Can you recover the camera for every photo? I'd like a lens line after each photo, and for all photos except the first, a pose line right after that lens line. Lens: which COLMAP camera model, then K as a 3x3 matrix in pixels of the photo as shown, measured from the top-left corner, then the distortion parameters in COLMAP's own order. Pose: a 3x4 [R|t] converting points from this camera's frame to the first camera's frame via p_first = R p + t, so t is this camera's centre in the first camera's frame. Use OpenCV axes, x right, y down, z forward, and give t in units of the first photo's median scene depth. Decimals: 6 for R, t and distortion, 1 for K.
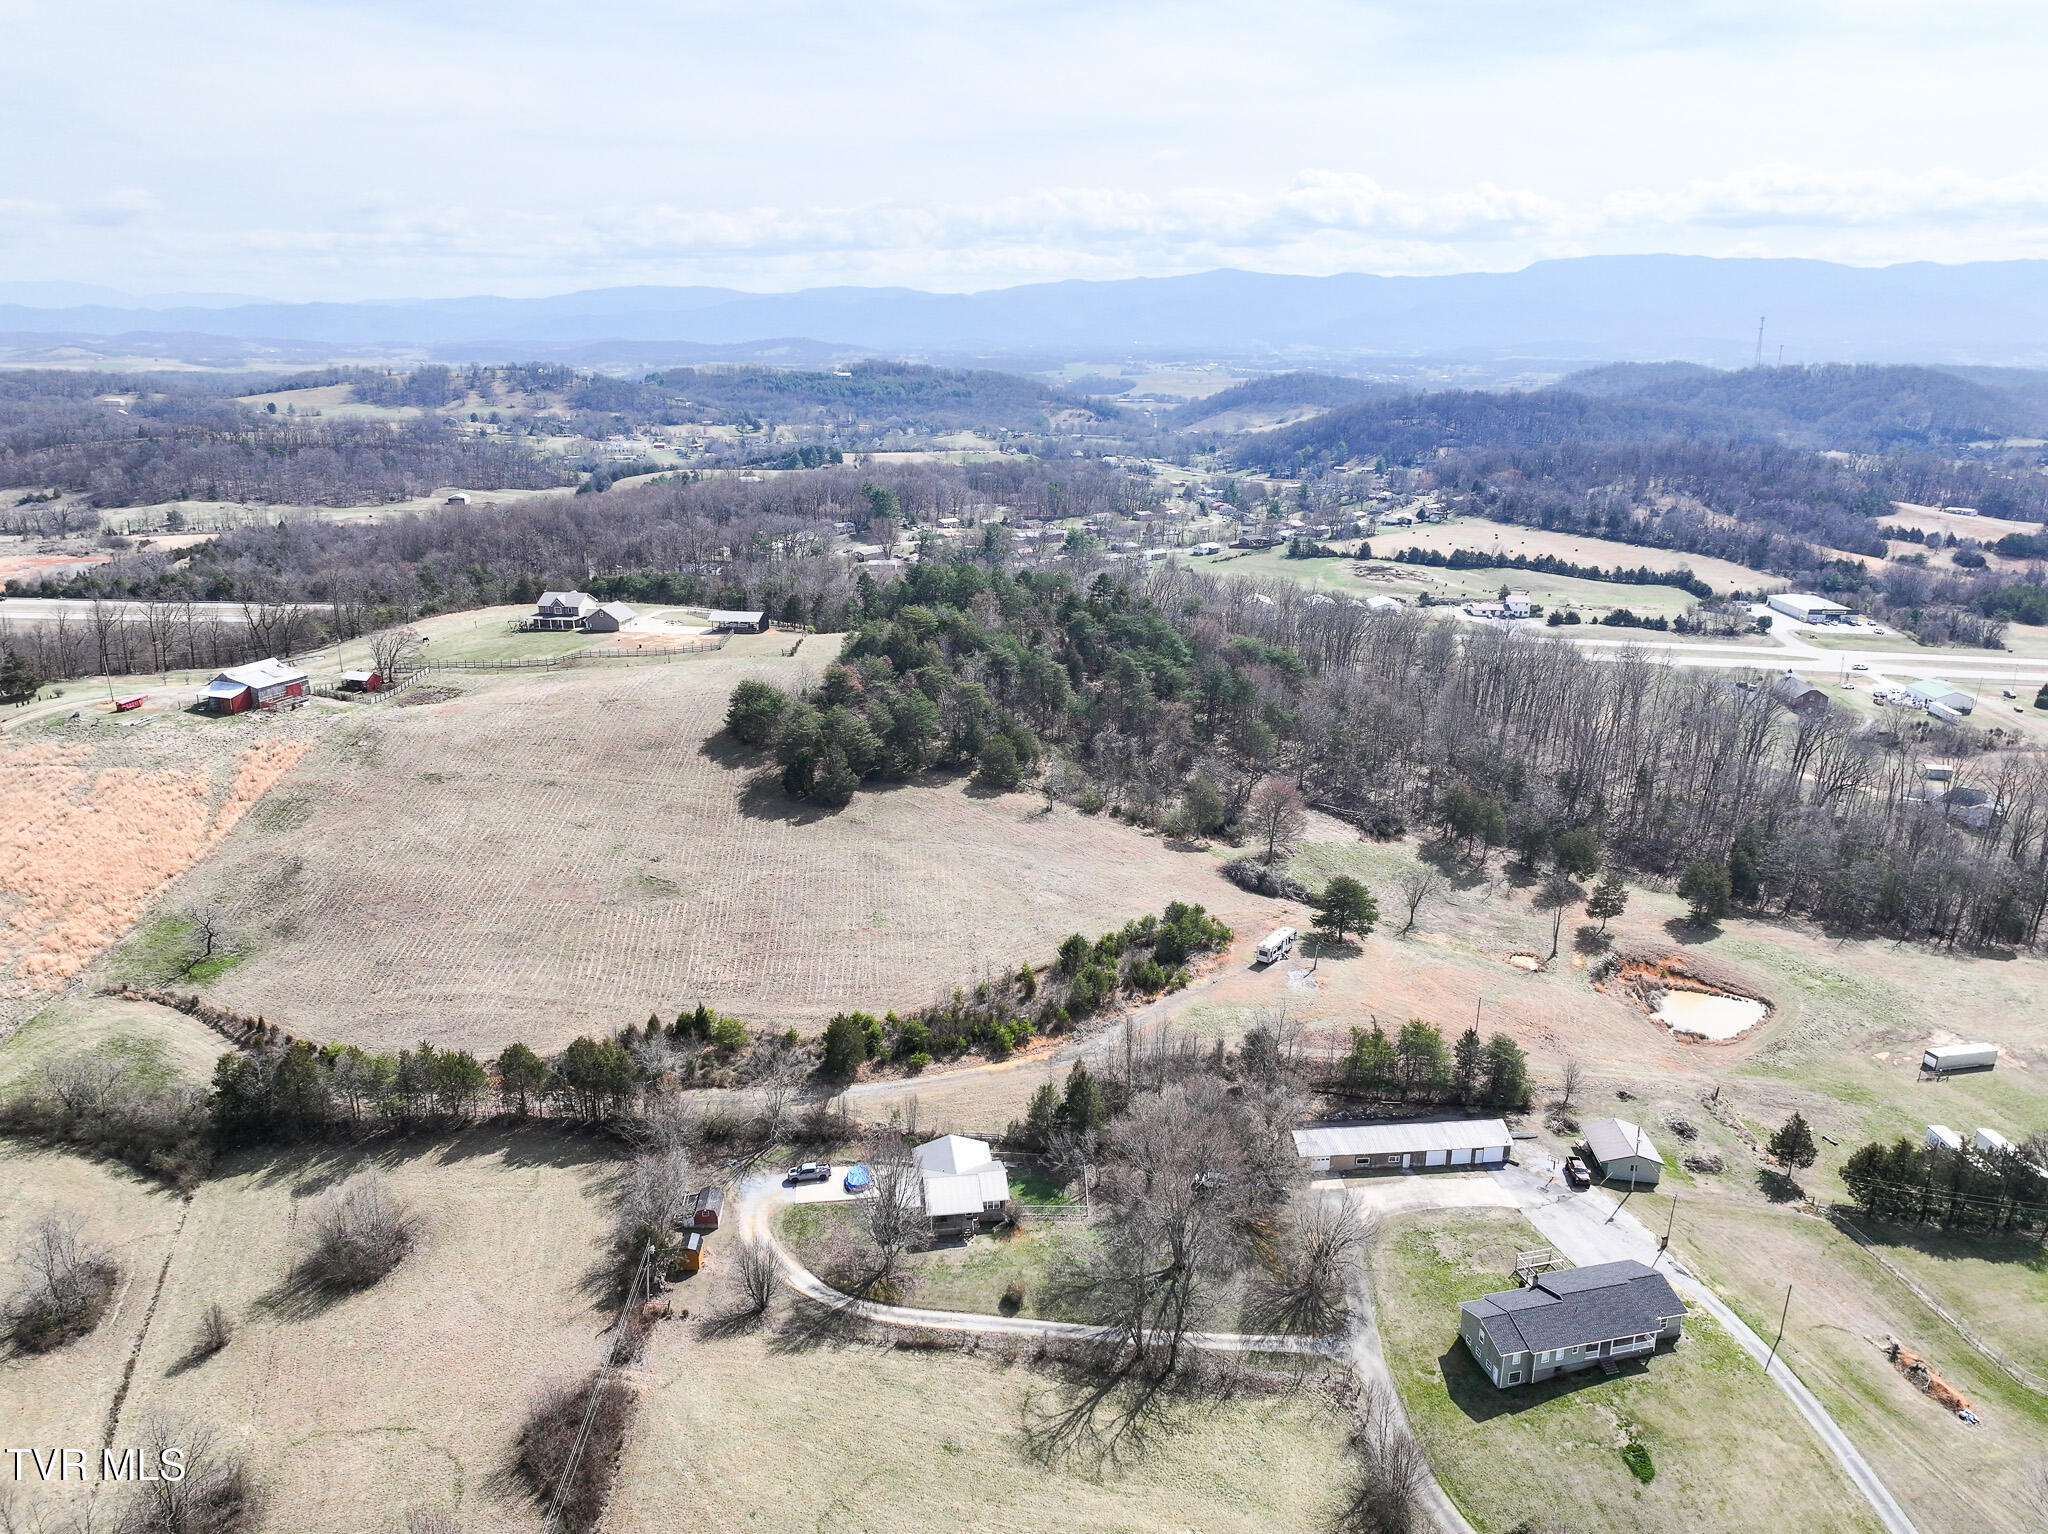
lens RADIAL K [[1440.5, 0, 1029.0], [0, 1440.5, 763.6], [0, 0, 1]] dist [0.007452, 0.002687]
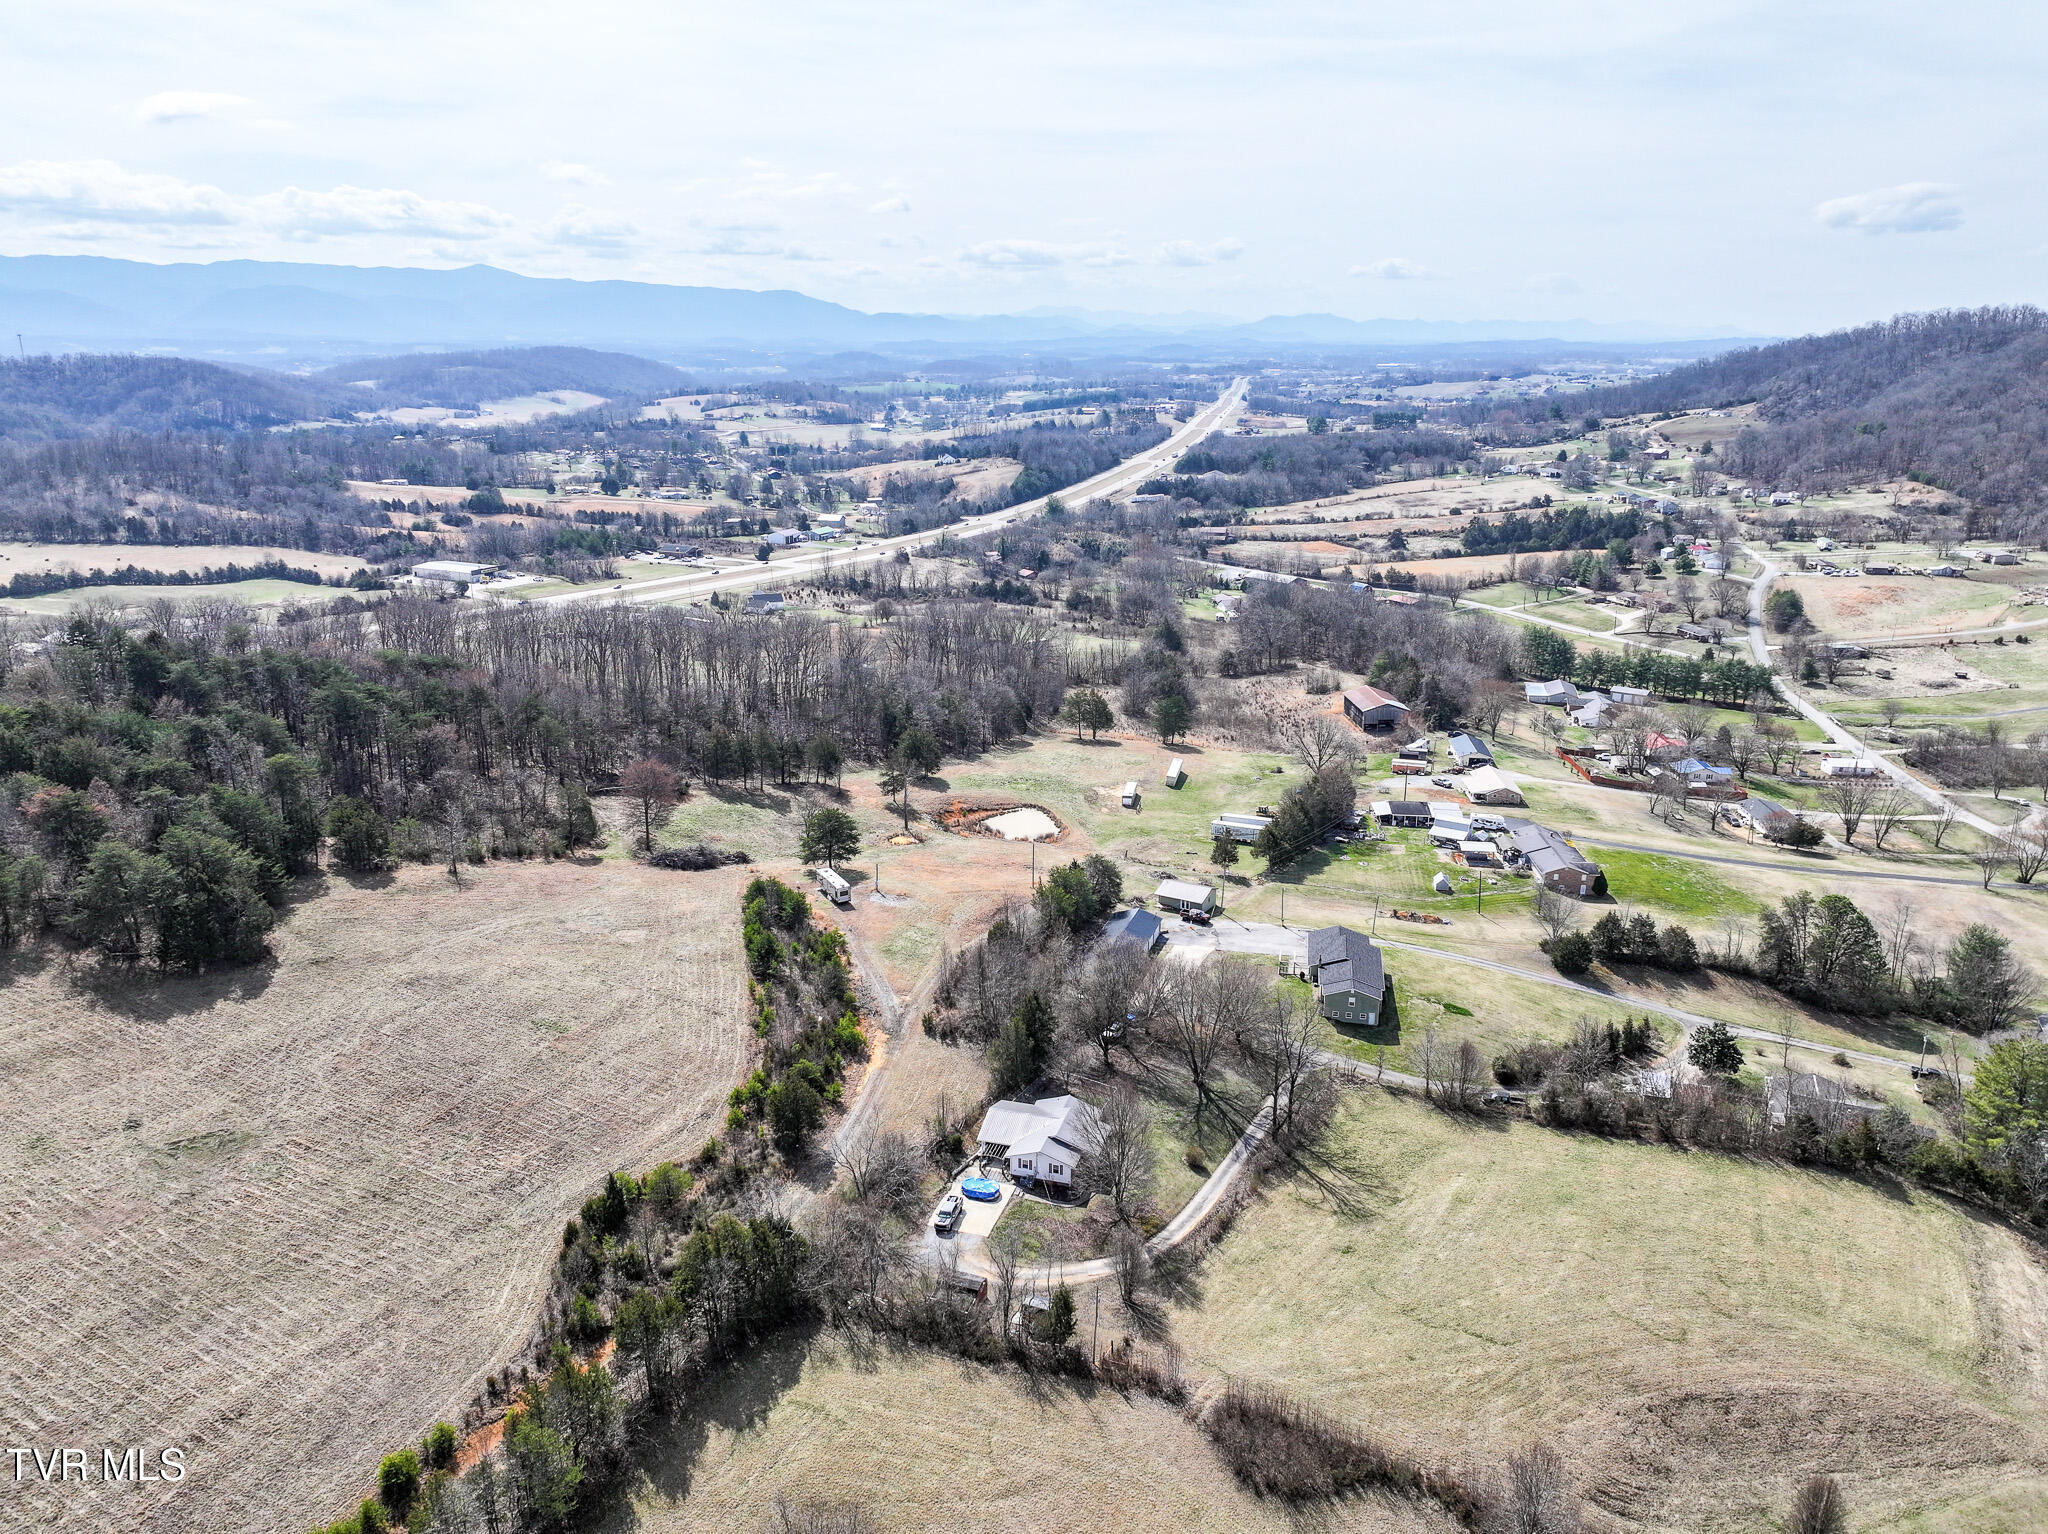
lens RADIAL K [[1445.2, 0, 1029.8], [0, 1445.2, 759.9], [0, 0, 1]] dist [-0.003340, 0.023760]
pose [[0.422109, -0.260308, 0.868368, -0.937717], [0.260610, 0.952297, 0.158786, -0.126356], [-0.868278, 0.159281, 0.469812, 0.551788]]
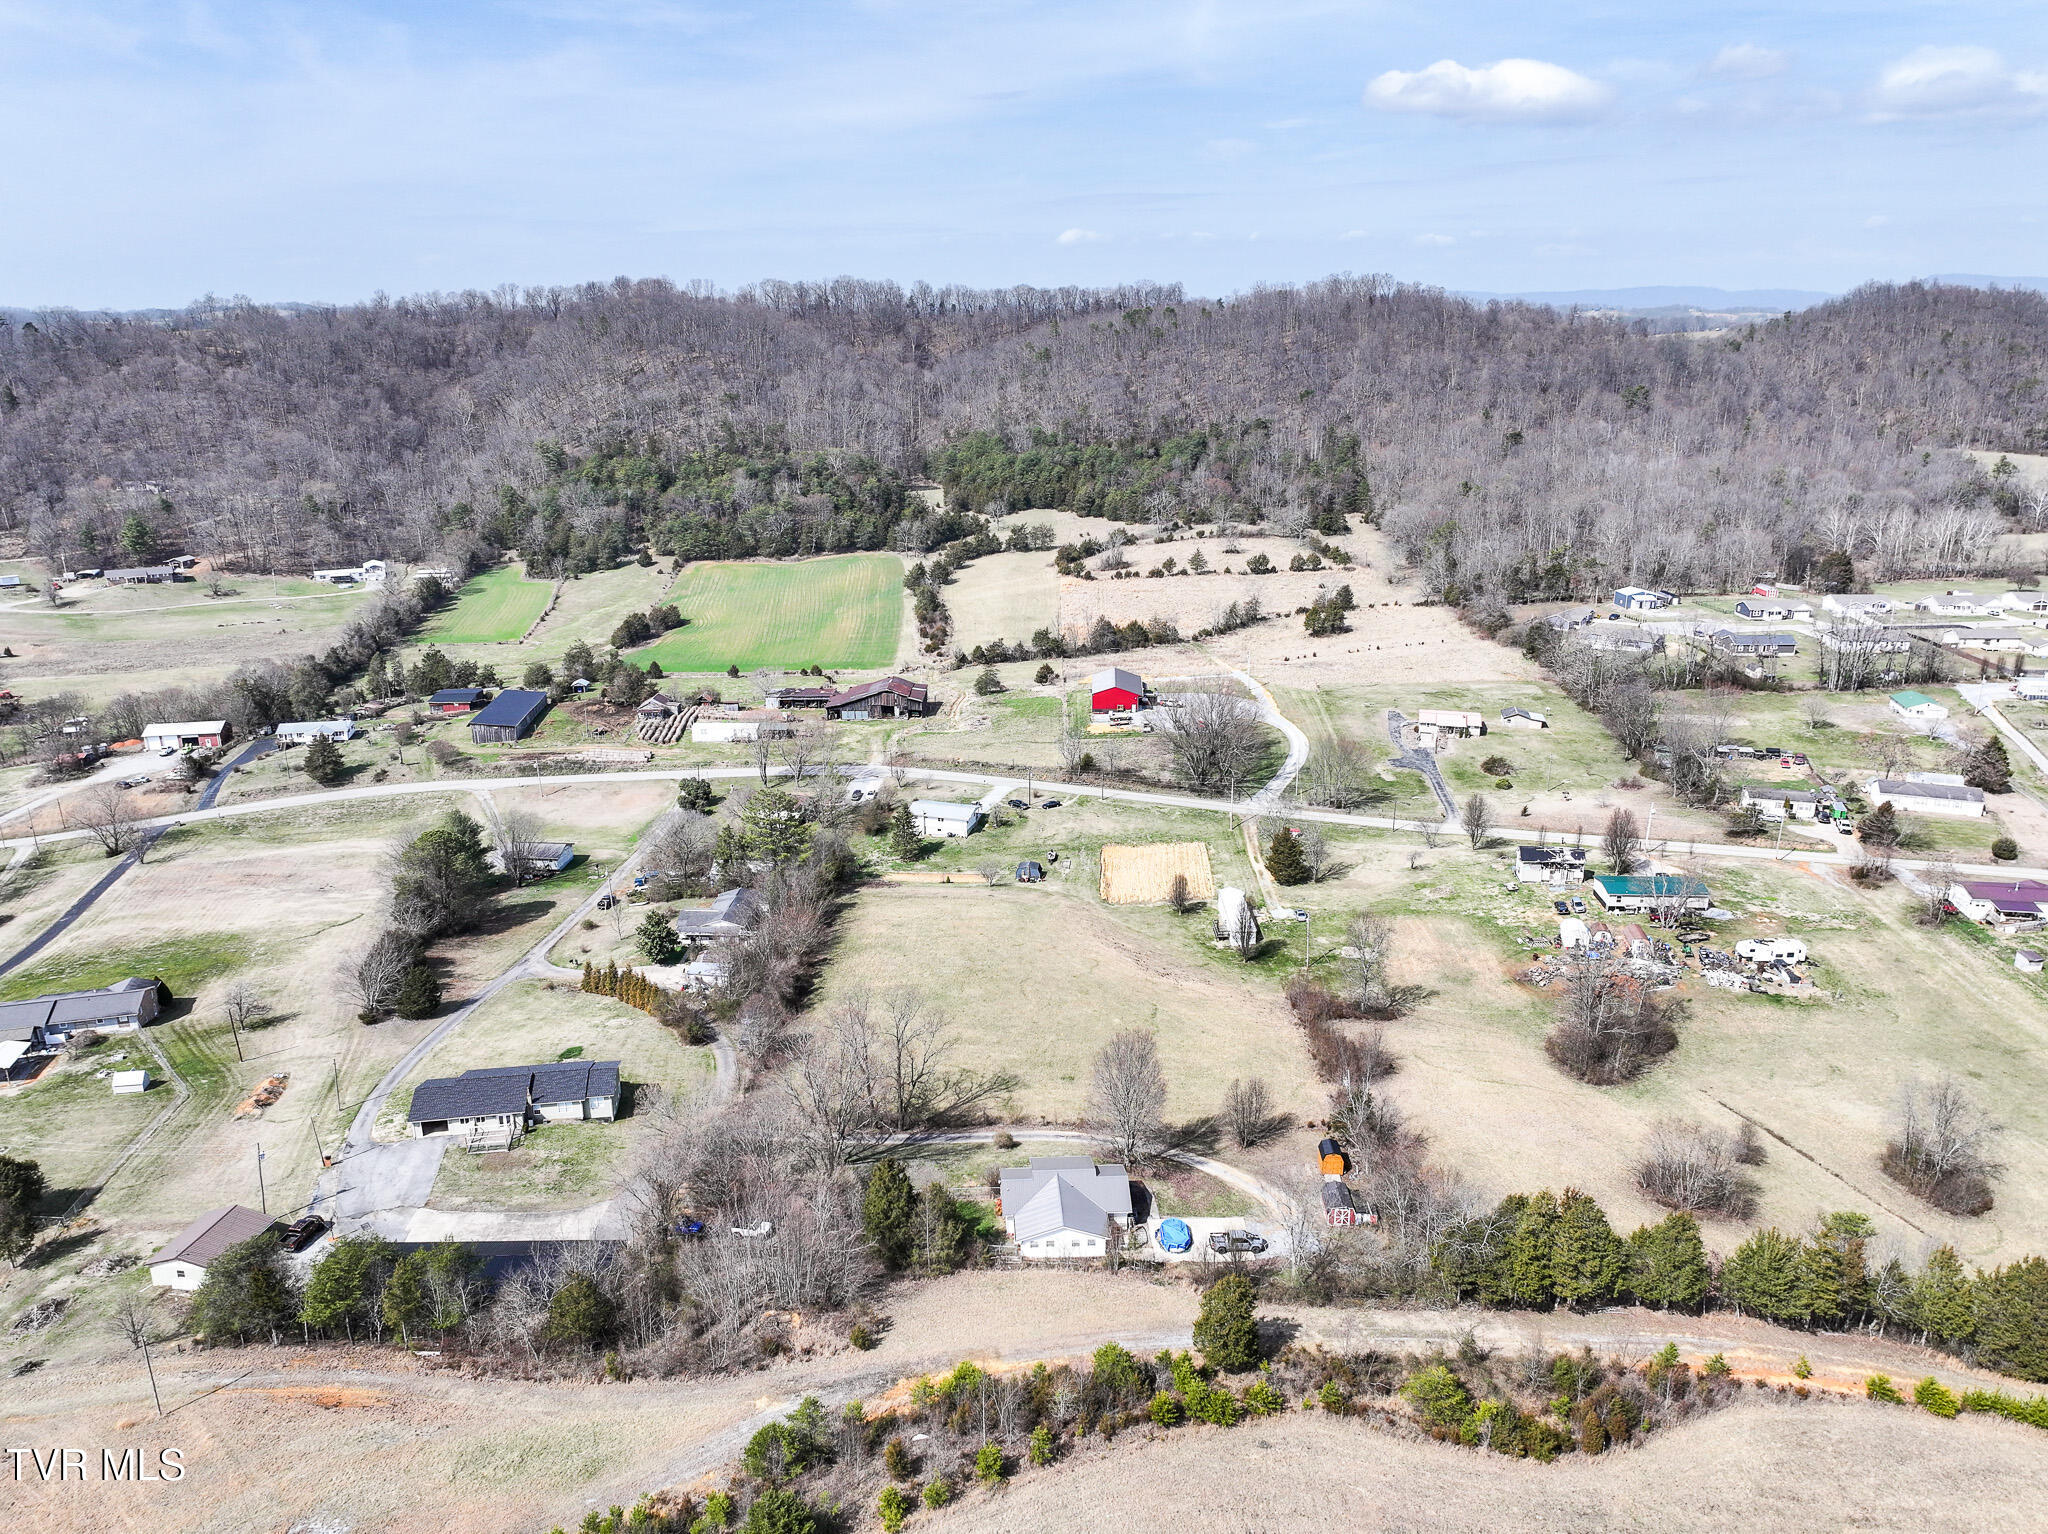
lens RADIAL K [[1440.0, 0, 1028.7], [0, 1440.0, 765.1], [0, 0, 1]] dist [0.010602, 0.005123]
pose [[-0.995960, -0.028815, 0.085052, -0.116473], [0.024040, 0.826993, 0.561698, -0.459385], [-0.086523, 0.561473, -0.822959, 1.728020]]
